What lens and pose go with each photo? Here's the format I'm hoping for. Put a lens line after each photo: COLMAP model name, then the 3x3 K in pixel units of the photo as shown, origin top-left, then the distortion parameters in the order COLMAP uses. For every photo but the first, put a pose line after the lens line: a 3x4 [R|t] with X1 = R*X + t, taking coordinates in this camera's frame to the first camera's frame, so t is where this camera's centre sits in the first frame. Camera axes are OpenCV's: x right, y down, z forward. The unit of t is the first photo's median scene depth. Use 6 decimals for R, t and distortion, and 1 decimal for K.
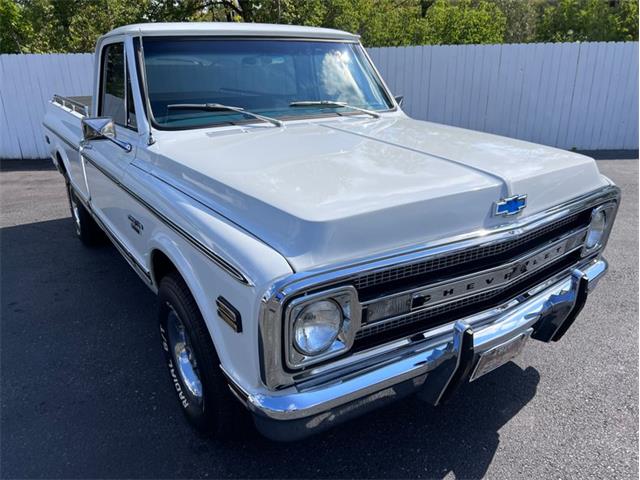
lens RADIAL K [[524.6, 0, 320.0], [0, 524.6, 240.0], [0, 0, 1]] dist [0.042465, -0.000873]
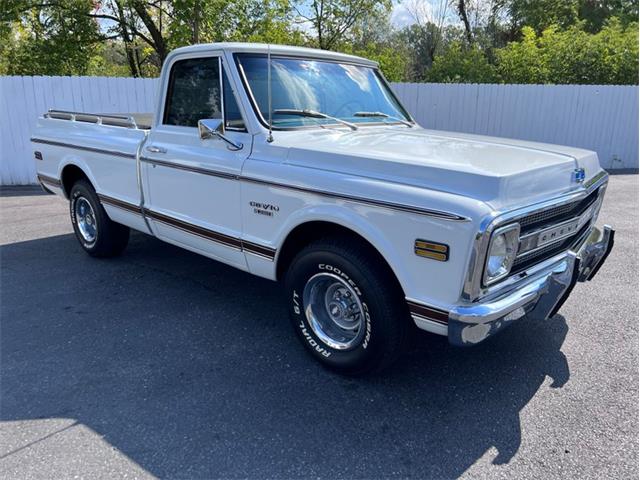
lens RADIAL K [[526.1, 0, 320.0], [0, 526.1, 240.0], [0, 0, 1]] dist [0.095147, -0.002352]
pose [[0.965346, -0.042050, 0.257562, -0.539601], [0.061505, 0.995791, -0.067948, 0.129307], [-0.253621, 0.081434, 0.963870, -0.155471]]
